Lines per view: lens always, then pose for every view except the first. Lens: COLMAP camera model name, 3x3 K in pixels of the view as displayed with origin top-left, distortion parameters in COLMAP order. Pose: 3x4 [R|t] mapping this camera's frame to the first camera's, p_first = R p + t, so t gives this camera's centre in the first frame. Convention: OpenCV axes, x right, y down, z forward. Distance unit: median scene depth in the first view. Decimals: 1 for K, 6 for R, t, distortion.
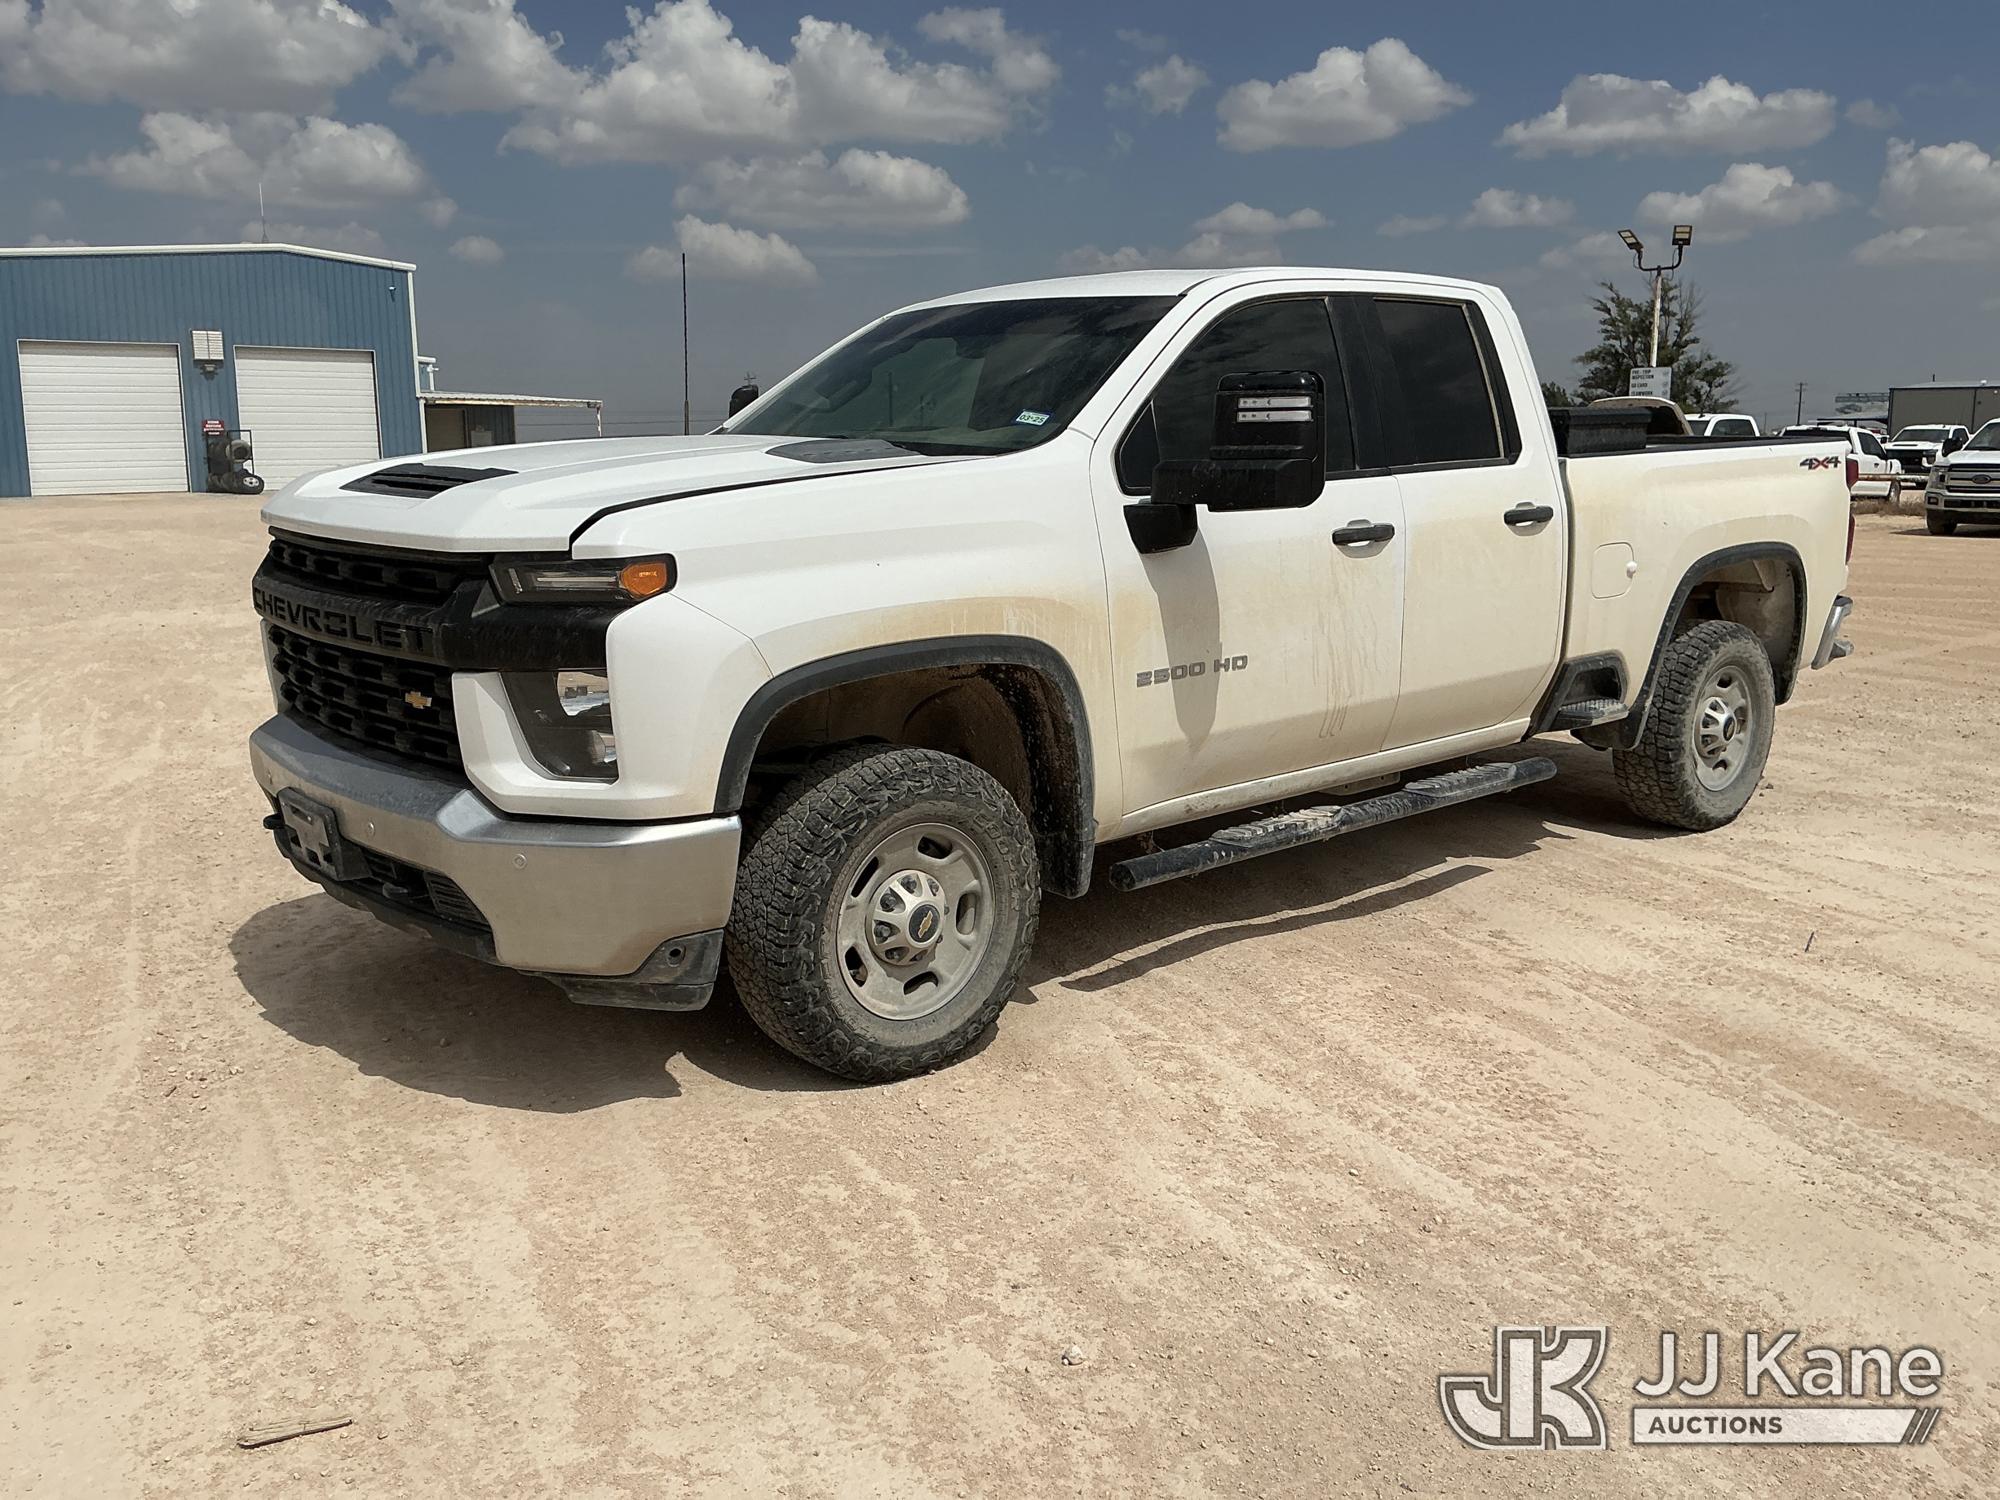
lens RADIAL K [[1832.2, 0, 992.1], [0, 1832.2, 763.3], [0, 0, 1]] dist [0.028159, 0.000000]
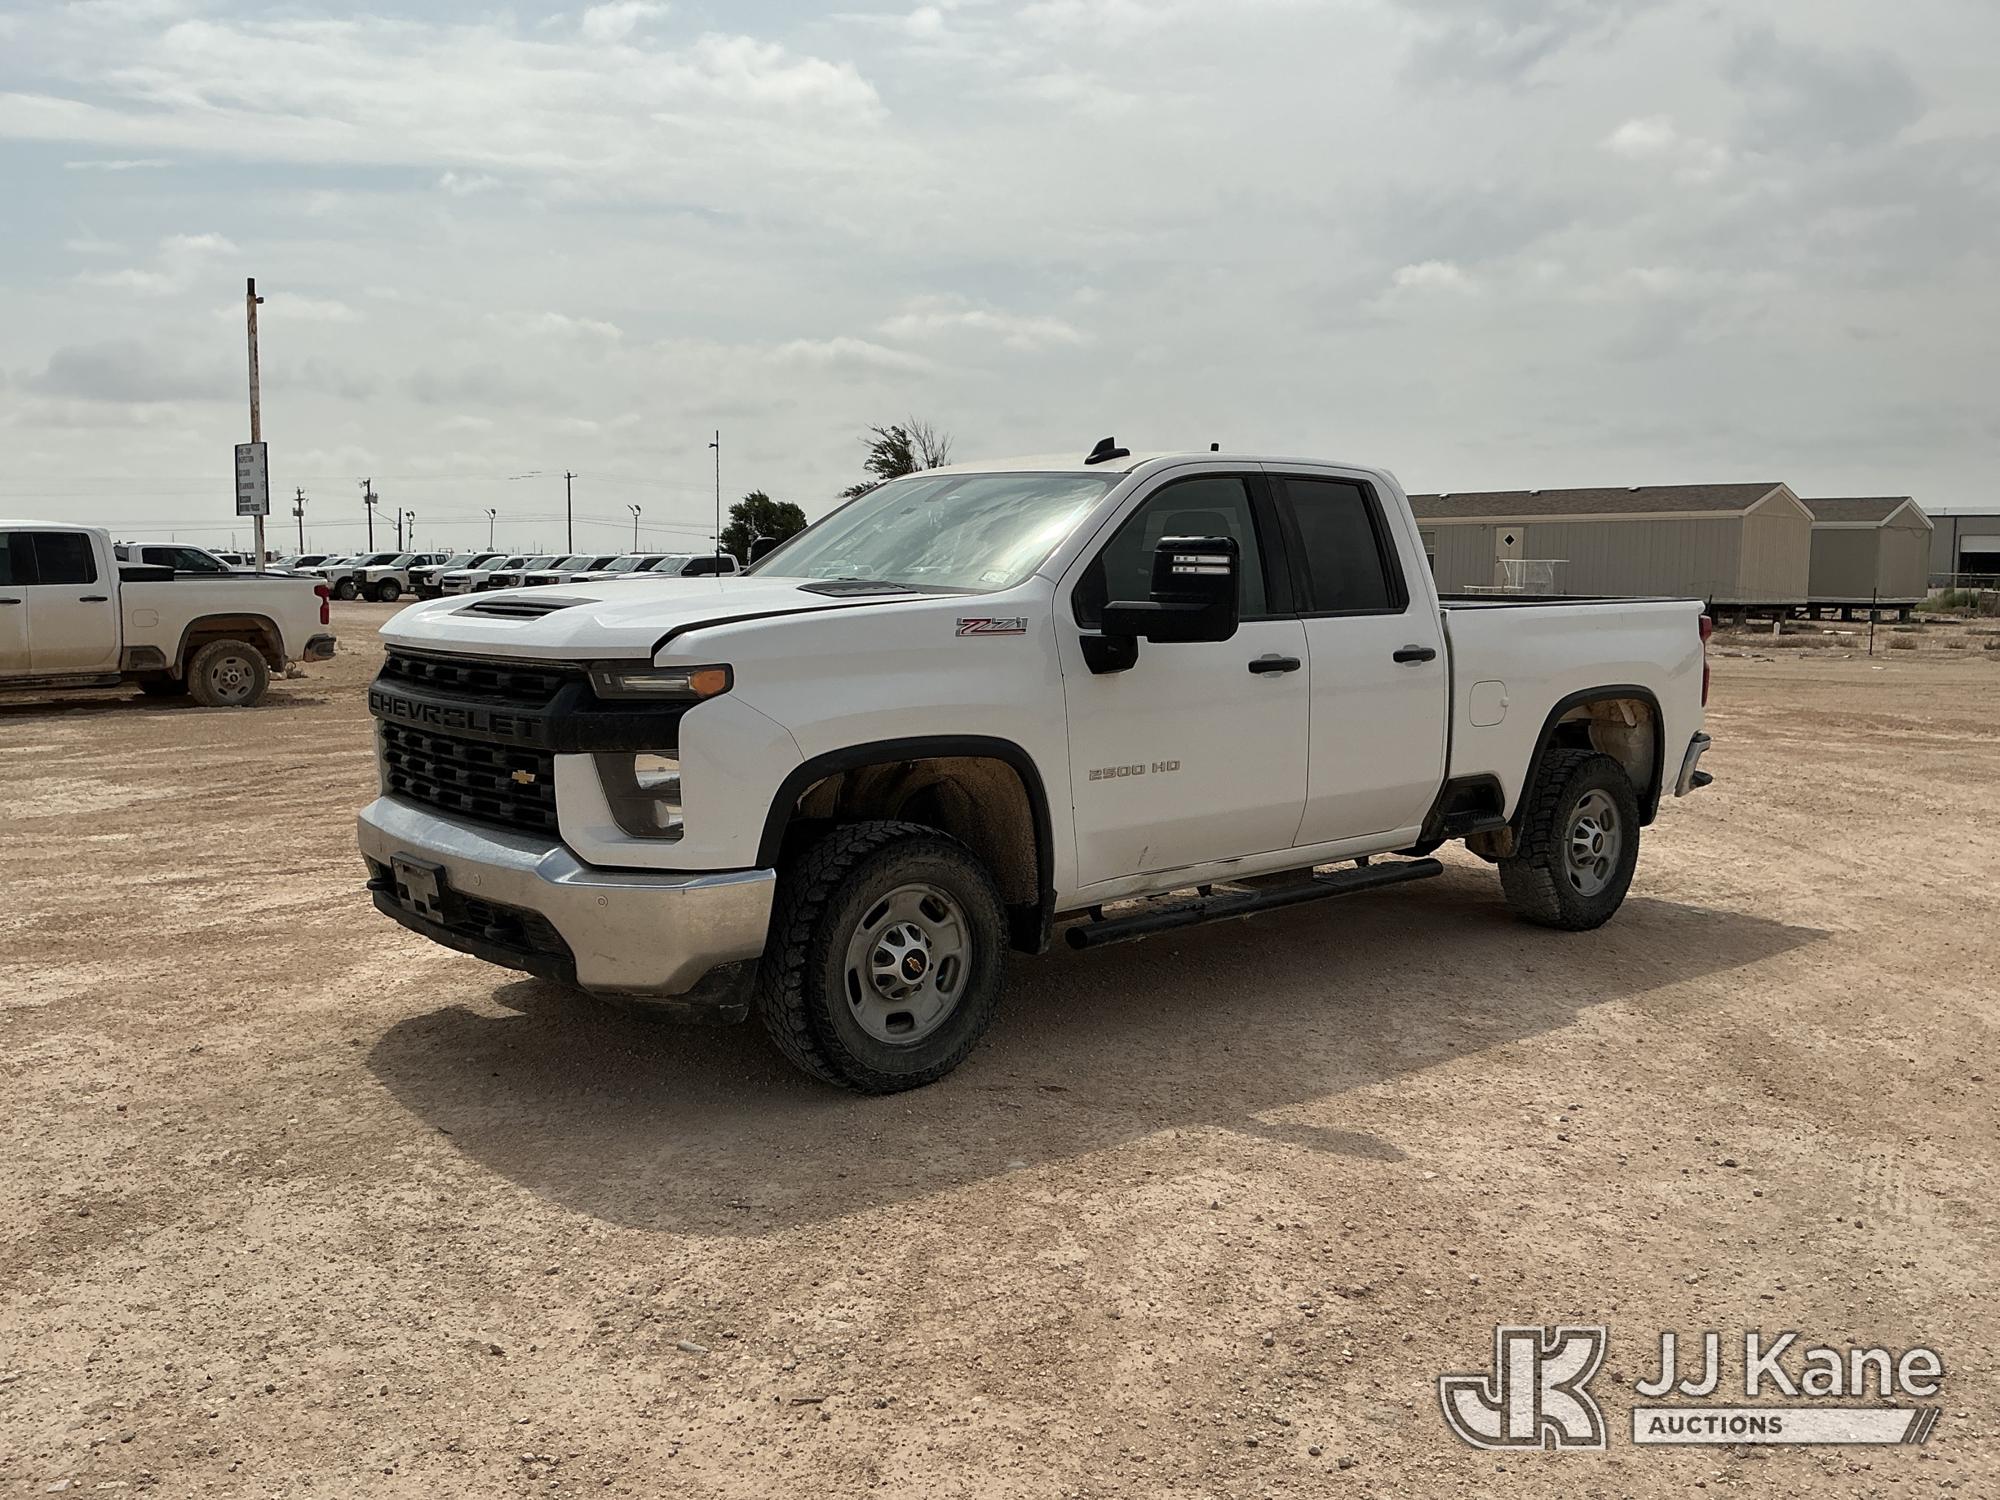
lens RADIAL K [[1832.2, 0, 1009.1], [0, 1832.2, 745.9], [0, 0, 1]] dist [0.028159, 0.000000]
pose [[0.999448, 0.015657, 0.029302, -0.012360], [-0.012884, 0.995625, -0.092544, 0.051111], [-0.030622, 0.092115, 0.995277, -0.244000]]
